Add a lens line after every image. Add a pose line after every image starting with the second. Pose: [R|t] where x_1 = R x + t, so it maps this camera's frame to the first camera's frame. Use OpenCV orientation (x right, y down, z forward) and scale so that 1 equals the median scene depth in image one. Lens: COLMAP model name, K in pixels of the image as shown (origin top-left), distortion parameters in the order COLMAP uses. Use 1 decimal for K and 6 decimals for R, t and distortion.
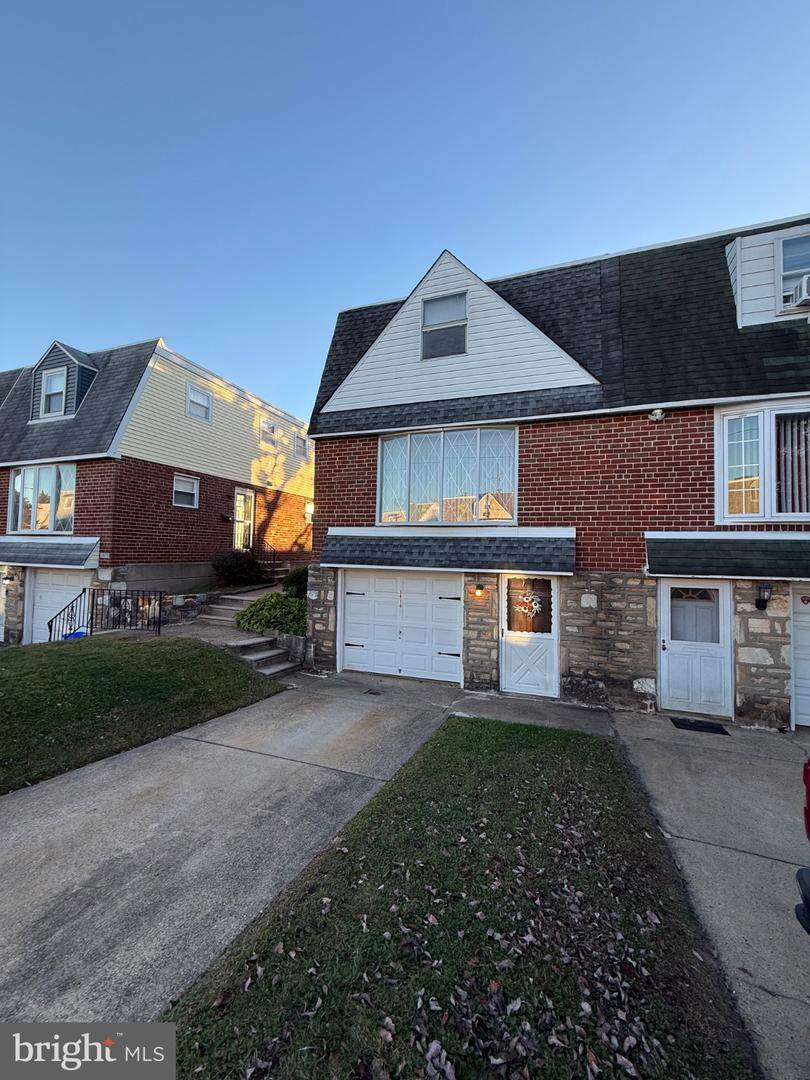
lens RADIAL K [[432.3, 0, 405.0], [0, 432.3, 540.0], [0, 0, 1]] dist [-0.001326, -0.000019]
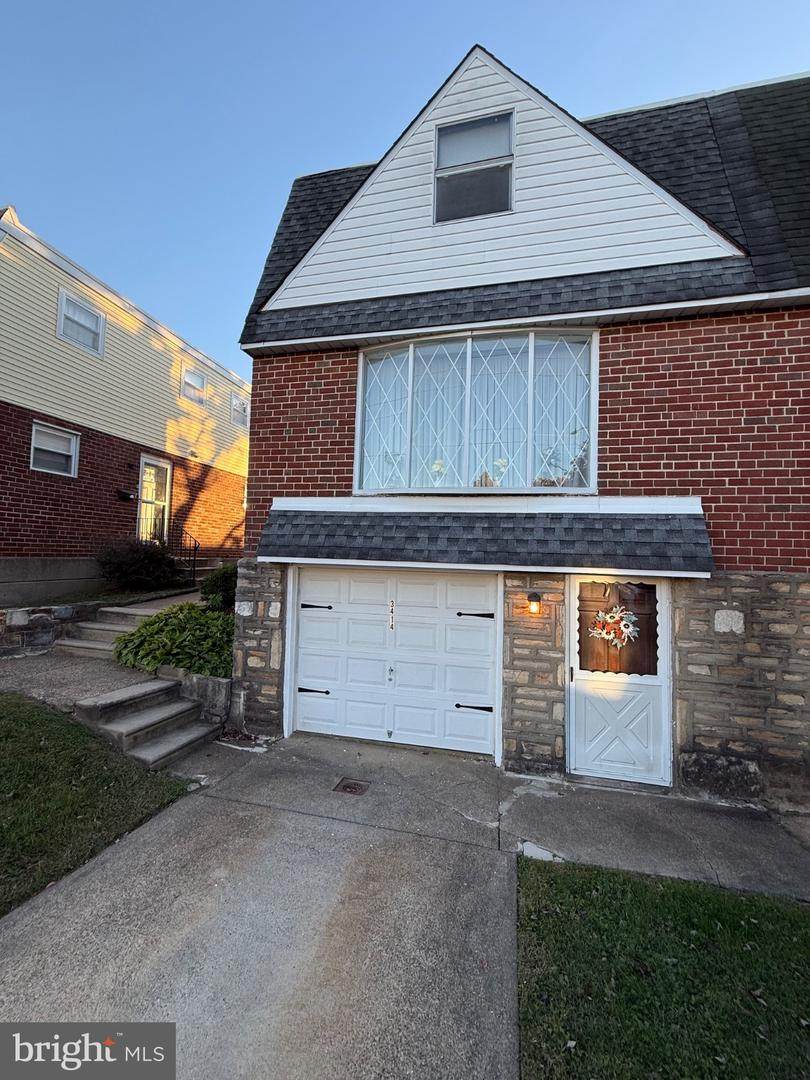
lens RADIAL K [[432.3, 0, 405.0], [0, 432.3, 540.0], [0, 0, 1]] dist [-0.001326, -0.000019]
pose [[0.993013, 0.014087, 0.117157, -0.070565], [-0.013314, 0.999884, -0.007381, 0.036385], [-0.117247, 0.005770, 0.993086, 0.420255]]
